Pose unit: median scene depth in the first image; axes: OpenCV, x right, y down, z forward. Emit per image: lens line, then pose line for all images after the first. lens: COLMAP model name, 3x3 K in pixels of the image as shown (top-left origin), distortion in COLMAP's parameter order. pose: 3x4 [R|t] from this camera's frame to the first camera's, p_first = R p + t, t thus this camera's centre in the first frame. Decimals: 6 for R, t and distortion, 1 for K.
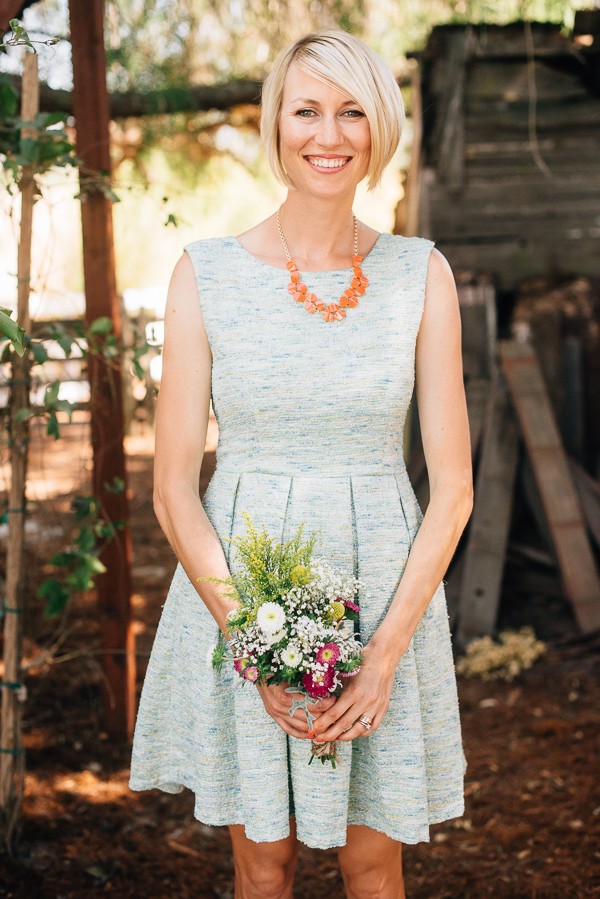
lens RADIAL K [[1288.3, 0, 300.2], [0, 1288.3, 425.2], [0, 0, 1]] dist [-0.018927, 0.239175]
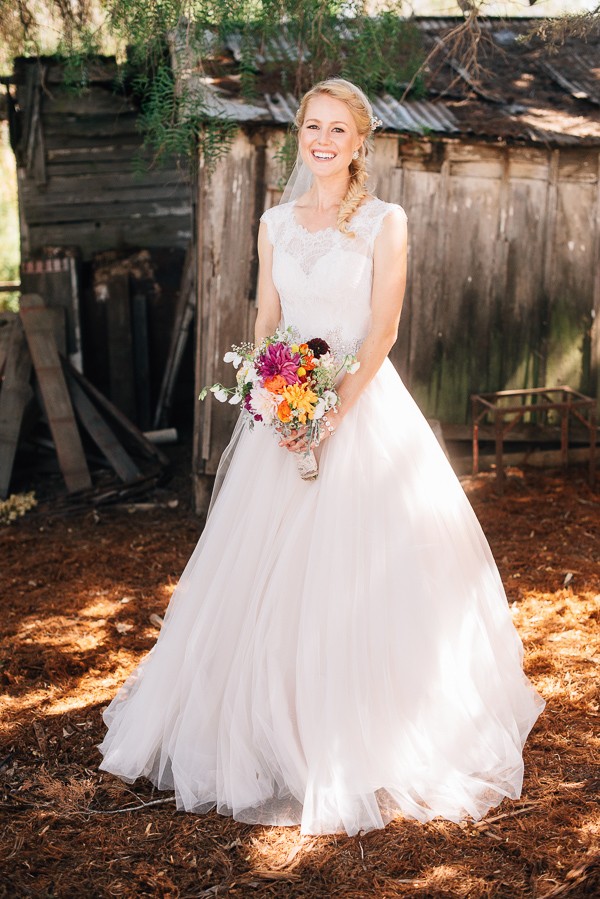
lens RADIAL K [[1288.3, 0, 300.2], [0, 1288.3, 425.2], [0, 0, 1]] dist [-0.018927, 0.239175]
pose [[0.991599, -0.040672, 0.122787, 0.335591], [0.038589, 0.999069, 0.019291, 0.073777], [-0.123457, -0.014391, 0.992246, -0.528569]]
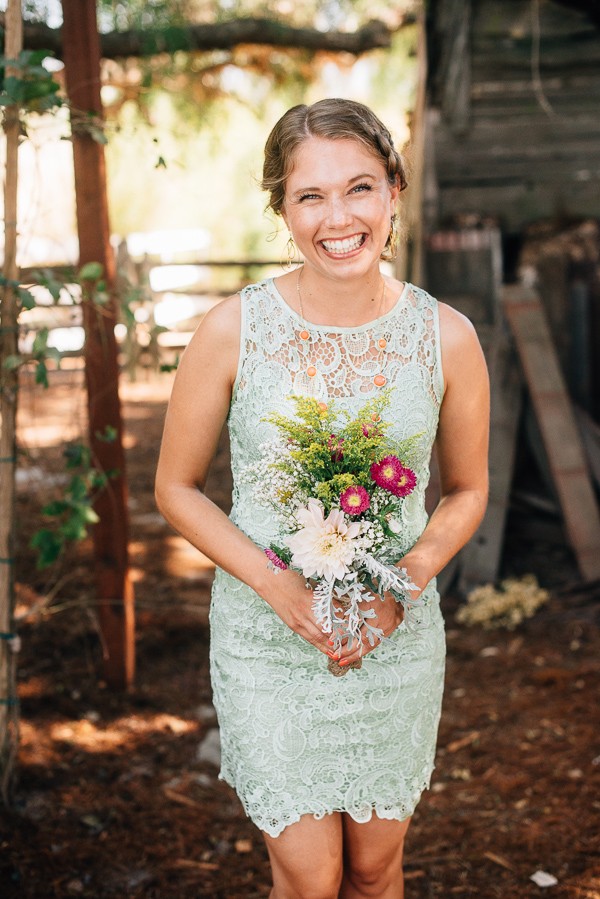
lens RADIAL K [[1288.3, 0, 300.2], [0, 1288.3, 425.2], [0, 0, 1]] dist [-0.018927, 0.239175]
pose [[0.999967, -0.002052, -0.007831, 0.008381], [0.002383, 0.999092, 0.042529, -0.001196], [0.007737, -0.042547, 0.999065, 0.014691]]
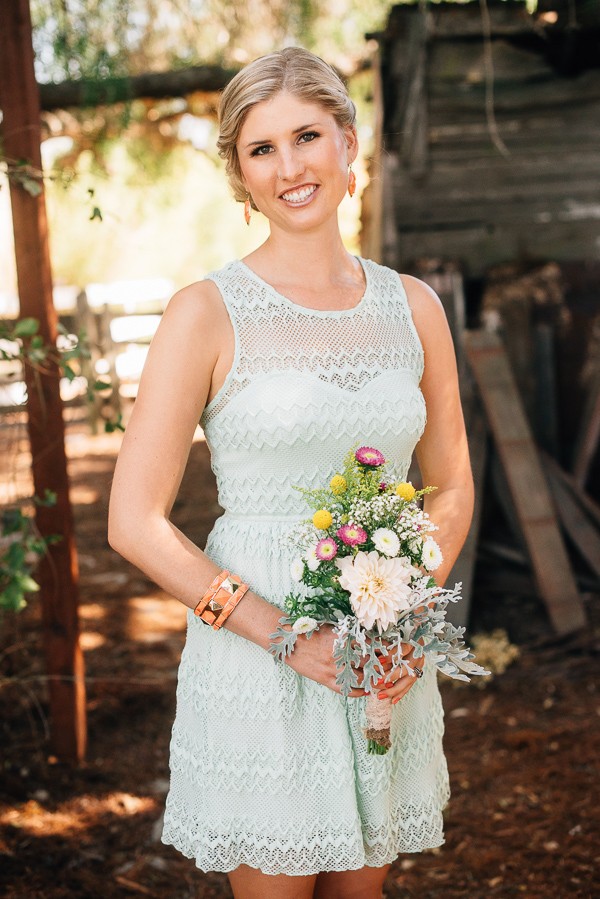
lens RADIAL K [[1288.3, 0, 300.2], [0, 1288.3, 425.2], [0, 0, 1]] dist [-0.018927, 0.239175]
pose [[0.999604, -0.023968, 0.014723, 0.019634], [0.023865, 0.999690, 0.007136, -0.006100], [-0.014889, -0.006782, 0.999866, 0.052422]]
